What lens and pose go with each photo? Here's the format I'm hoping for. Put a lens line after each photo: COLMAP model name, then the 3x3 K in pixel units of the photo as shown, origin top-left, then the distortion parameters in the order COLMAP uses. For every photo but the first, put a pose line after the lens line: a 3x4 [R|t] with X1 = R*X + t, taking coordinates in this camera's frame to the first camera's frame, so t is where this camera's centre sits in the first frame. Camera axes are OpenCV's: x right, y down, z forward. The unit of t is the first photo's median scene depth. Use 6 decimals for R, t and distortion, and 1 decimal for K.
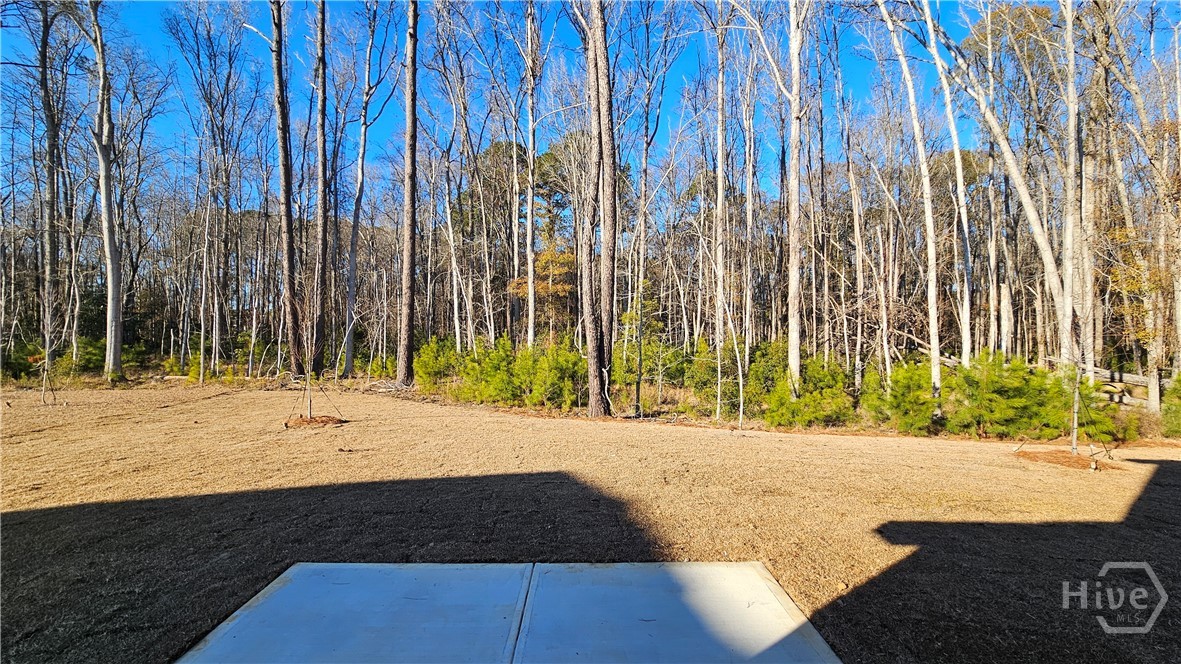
lens RADIAL K [[478.7, 0, 589.2], [0, 478.7, 332.0], [0, 0, 1]] dist [-0.007065, 0.001185]
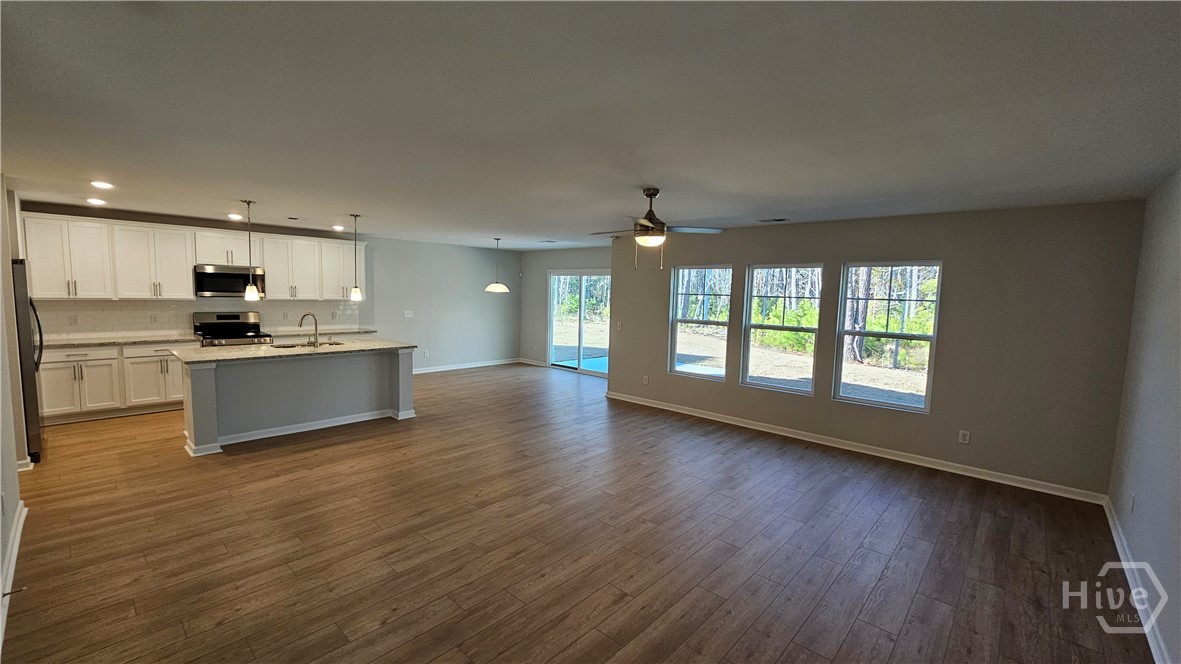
lens RADIAL K [[478.7, 0, 580.9], [0, 478.7, 336.8], [0, 0, 1]] dist [-0.007065, 0.001185]
pose [[0.709658, 0.082992, -0.699641, 0.299386], [-0.025292, 0.995399, 0.092420, 0.005712], [0.704092, -0.047891, 0.708492, -0.318624]]
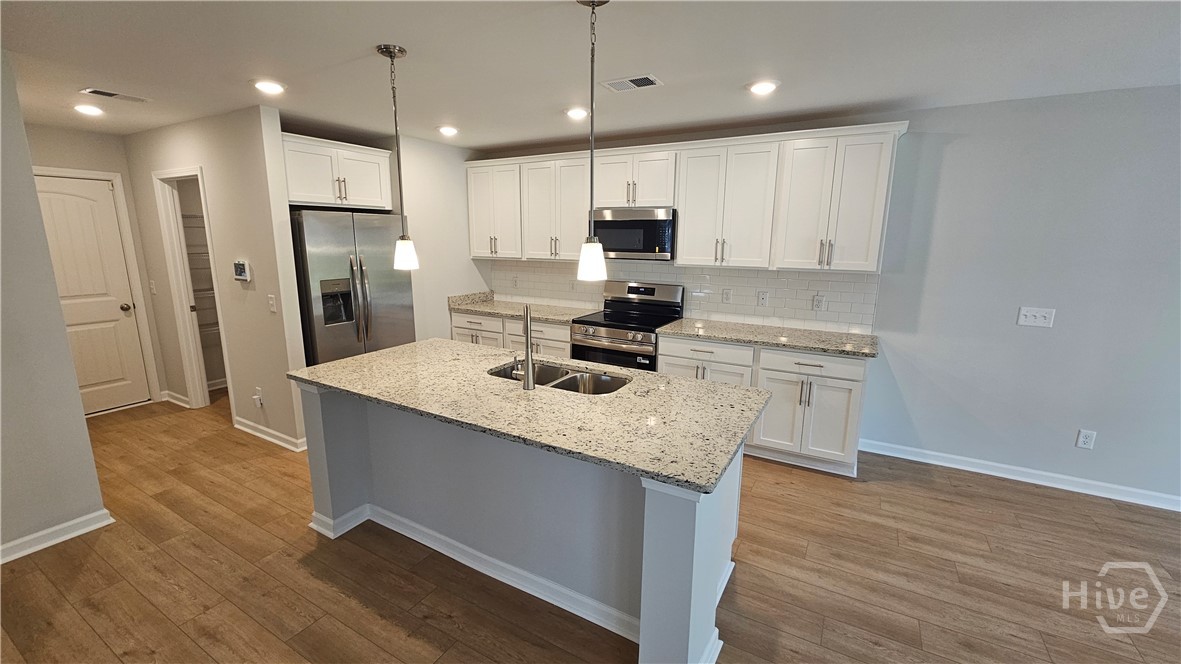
lens RADIAL K [[478.7, 0, 589.3], [0, 478.7, 337.1], [0, 0, 1]] dist [-0.007065, 0.001185]
pose [[-0.523929, 0.170359, -0.834551, 0.096114], [-0.008548, 0.978693, 0.205150, 0.005661], [0.851719, 0.114618, -0.511310, -0.170880]]
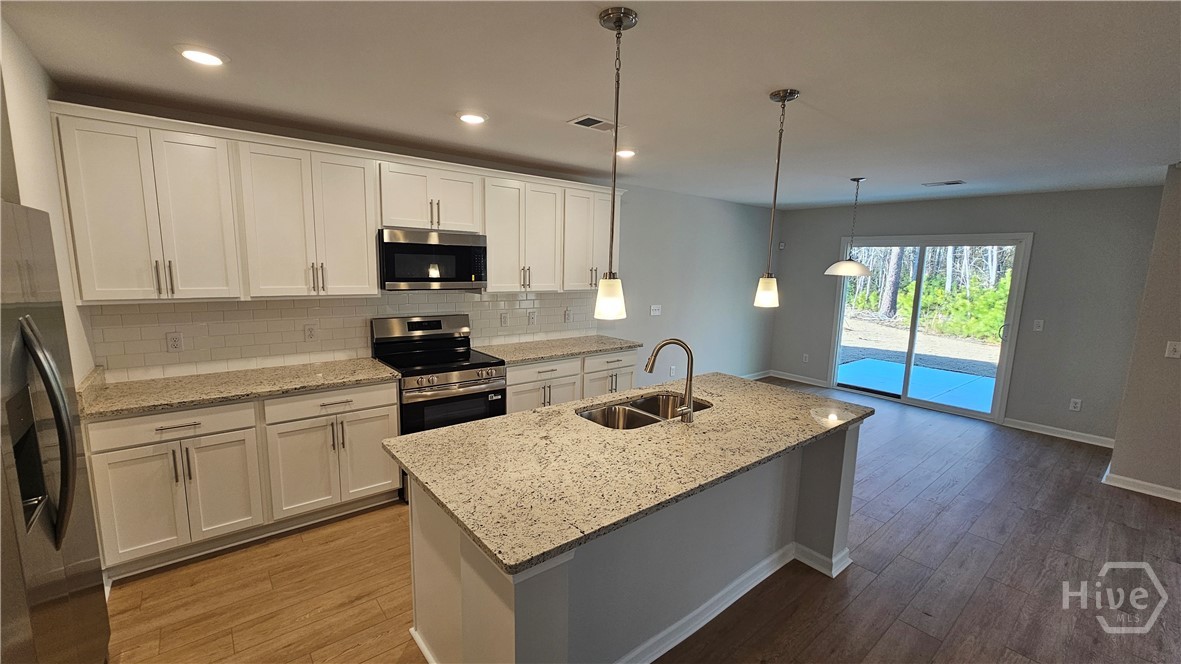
lens RADIAL K [[478.7, 0, 582.2], [0, 478.7, 337.5], [0, 0, 1]] dist [-0.007065, 0.001185]
pose [[0.606660, 0.134943, -0.783424, 0.083575], [-0.022639, 0.988021, 0.152653, 0.004299], [0.794639, -0.074873, 0.602448, -0.318683]]
